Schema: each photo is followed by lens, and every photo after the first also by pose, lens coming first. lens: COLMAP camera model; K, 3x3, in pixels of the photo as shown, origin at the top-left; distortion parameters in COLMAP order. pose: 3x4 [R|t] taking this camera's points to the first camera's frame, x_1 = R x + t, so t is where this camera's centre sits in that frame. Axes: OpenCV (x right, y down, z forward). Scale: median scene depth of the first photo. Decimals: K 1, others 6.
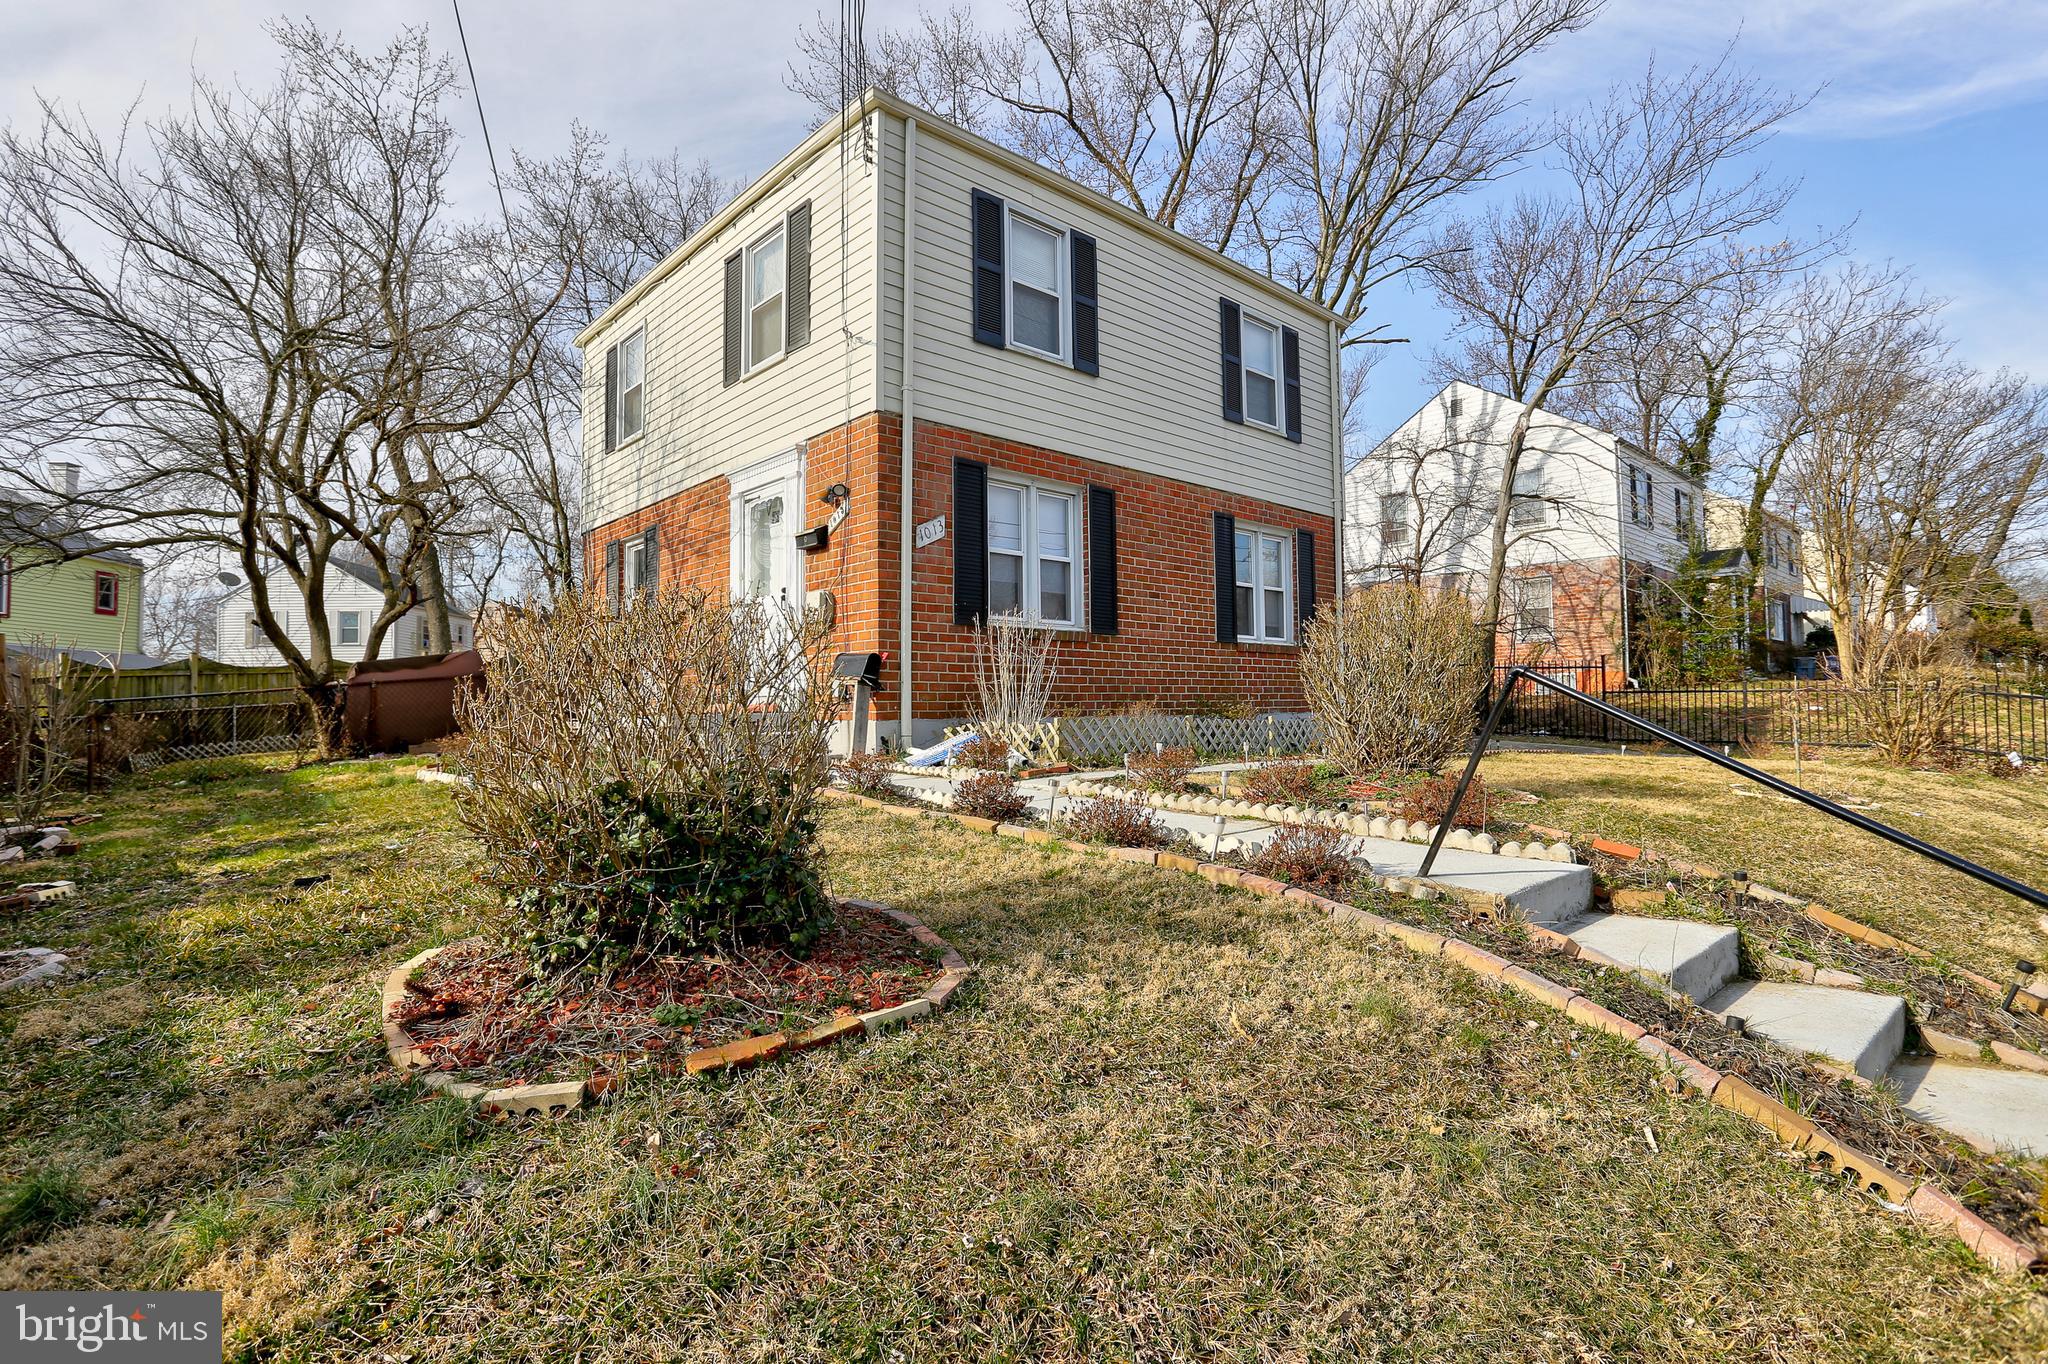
lens RADIAL K [[1007.0, 0, 1019.2], [0, 1007.0, 698.6], [0, 0, 1]] dist [-0.044827, 0.013627]
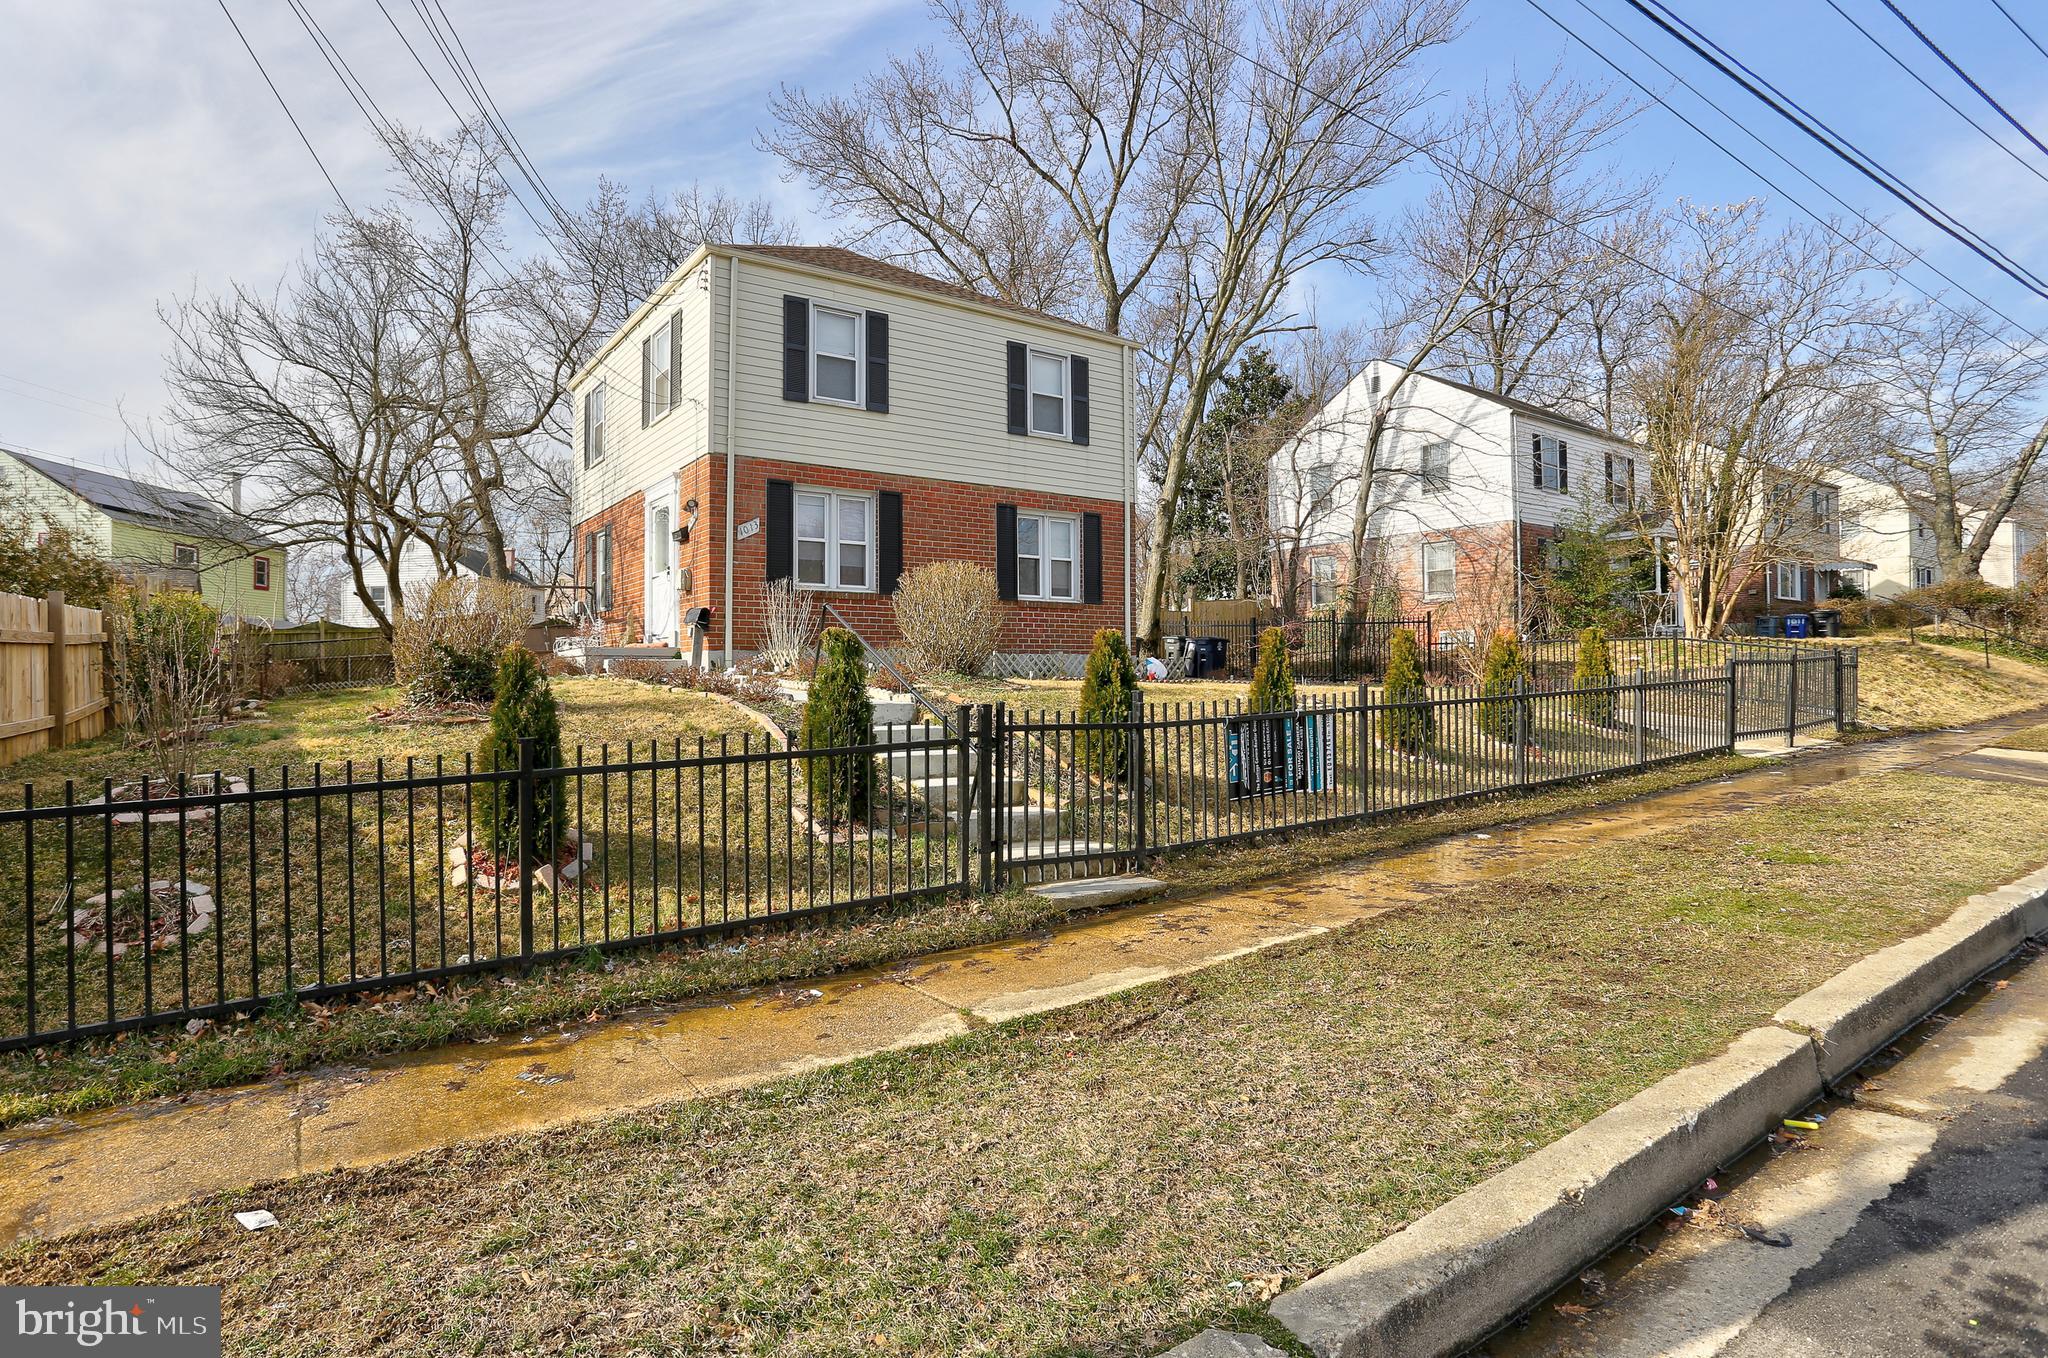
lens RADIAL K [[1007.0, 0, 940.6], [0, 1007.0, 689.6], [0, 0, 1]] dist [-0.044827, 0.013627]
pose [[0.988937, 0.002970, -0.148309, 0.353743], [0.000733, 0.999689, 0.024909, 0.033465], [0.148337, -0.024742, 0.988627, -0.391944]]
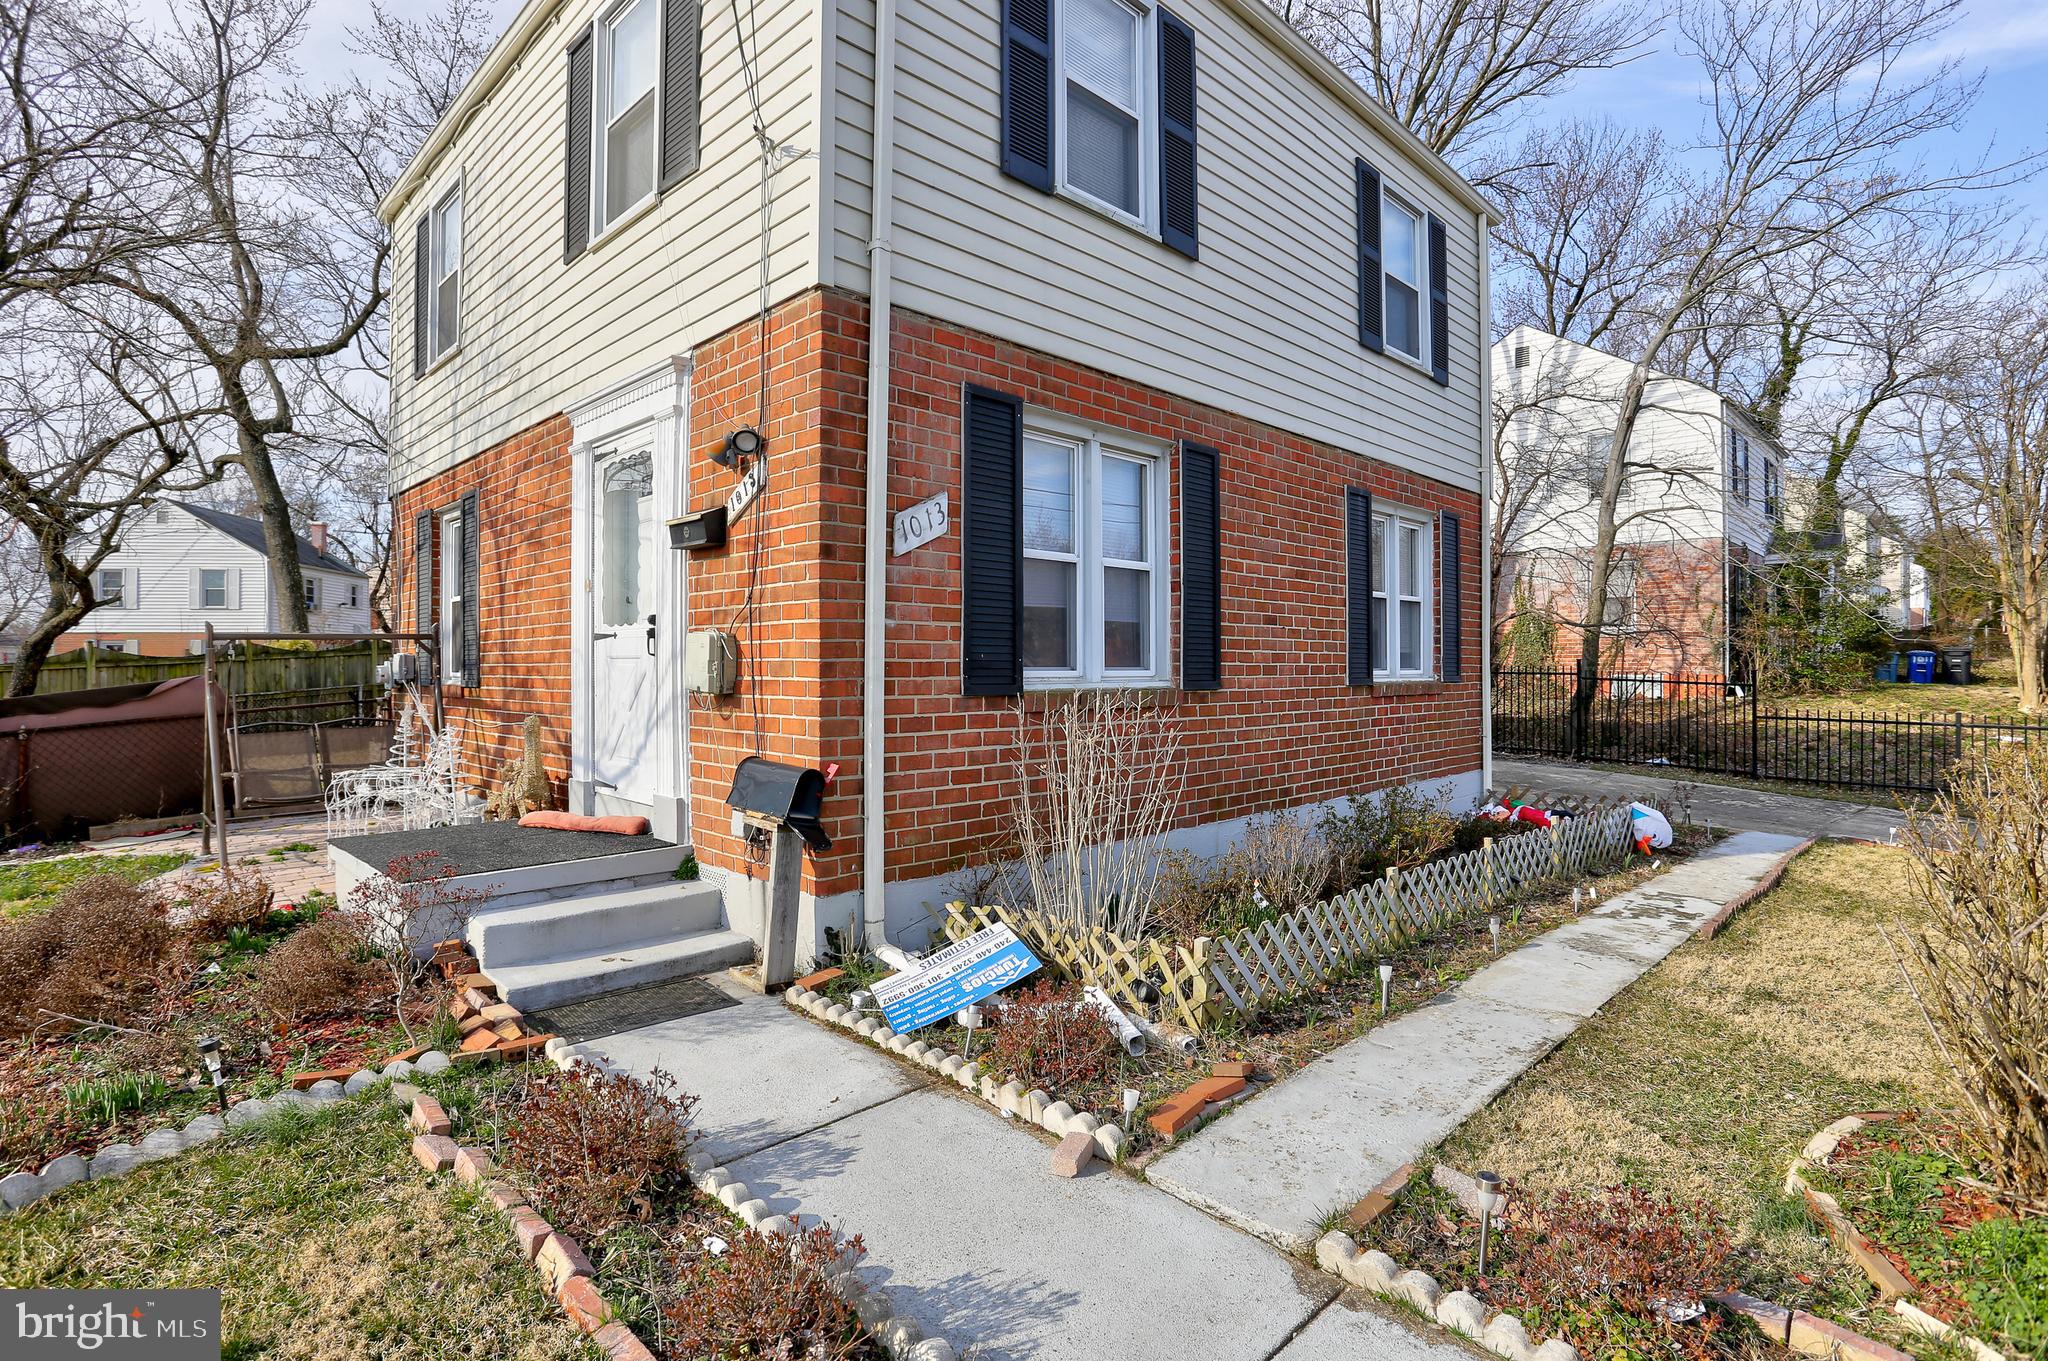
lens RADIAL K [[1007.0, 0, 1030.2], [0, 1007.0, 675.6], [0, 0, 1]] dist [-0.044827, 0.013627]
pose [[0.998447, 0.007614, 0.055182, -0.049589], [-0.008870, 0.999706, 0.022550, -0.081995], [-0.054994, -0.023005, 0.998222, 0.388479]]
